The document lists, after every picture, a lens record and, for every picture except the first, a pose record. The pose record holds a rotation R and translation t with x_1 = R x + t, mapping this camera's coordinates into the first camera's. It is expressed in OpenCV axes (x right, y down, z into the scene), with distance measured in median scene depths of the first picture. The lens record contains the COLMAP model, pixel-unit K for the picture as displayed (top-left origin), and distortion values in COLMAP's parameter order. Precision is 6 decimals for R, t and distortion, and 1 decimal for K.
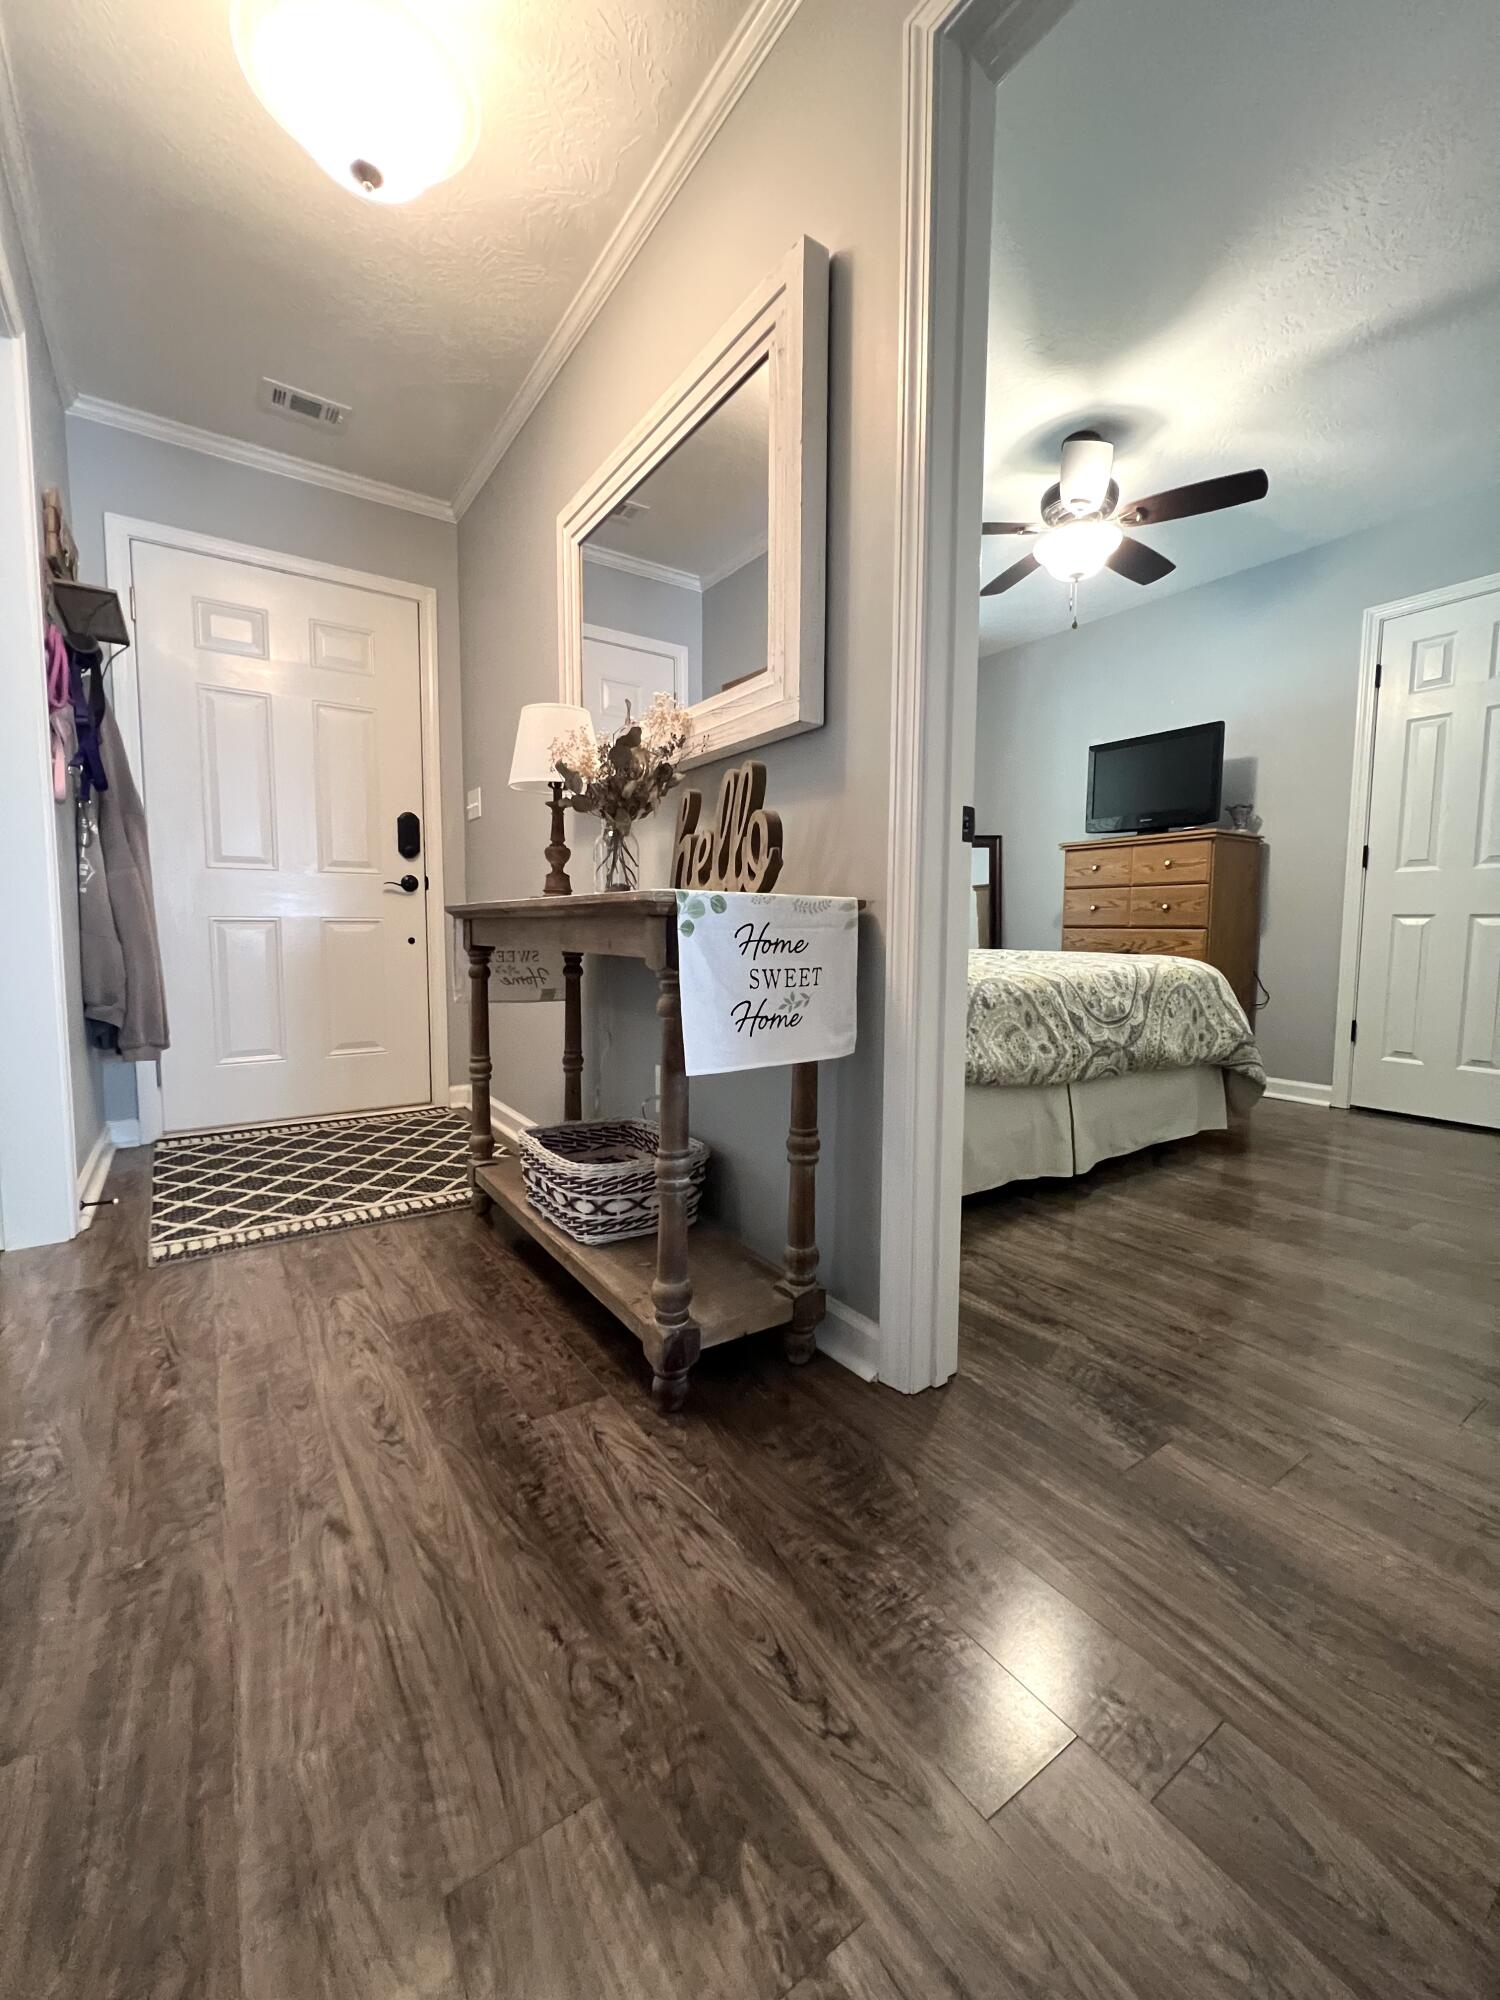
lens RADIAL K [[802.2, 0, 749.6], [0, 802.2, 996.9], [0, 0, 1]] dist [-0.002339, 0.000375]
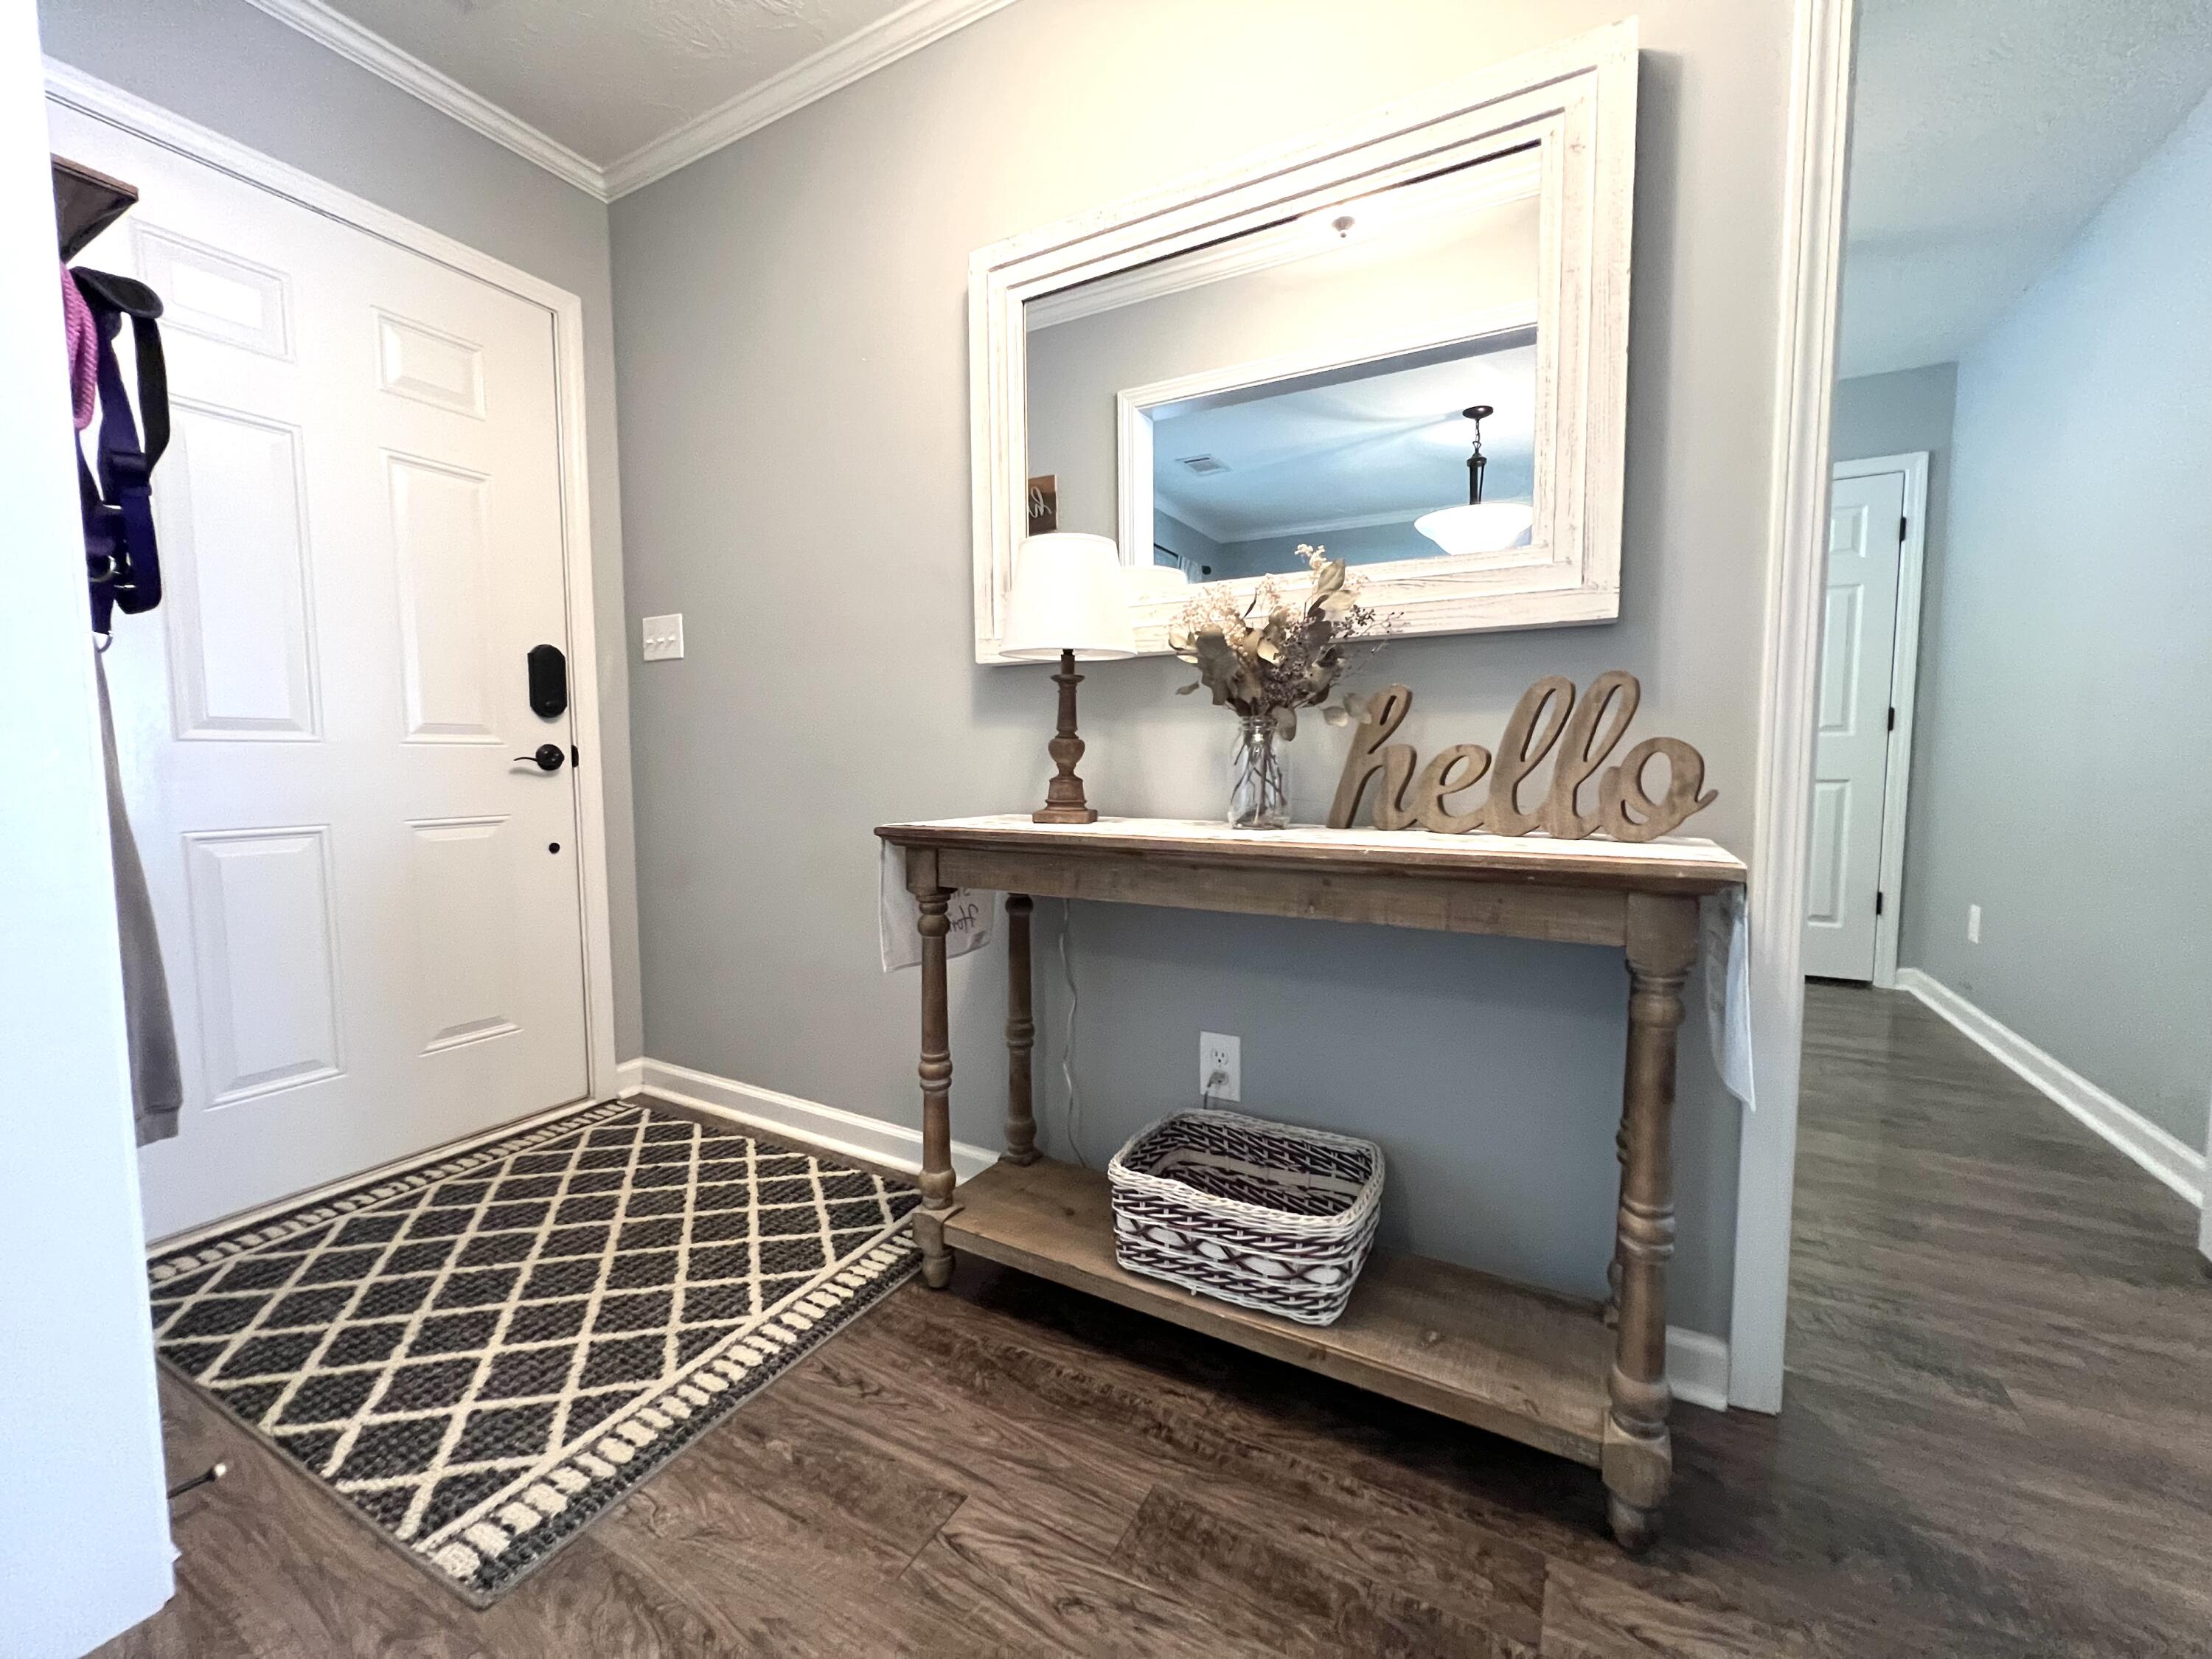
lens RADIAL K [[887.2, 0, 1099.3], [0, 887.2, 831.6], [0, 0, 1]] dist [-0.002339, 0.000375]
pose [[0.896112, -0.042819, 0.441757, -0.507382], [0.043811, 0.999008, 0.007960, -0.102198], [-0.441660, 0.012221, 0.897099, 0.272776]]
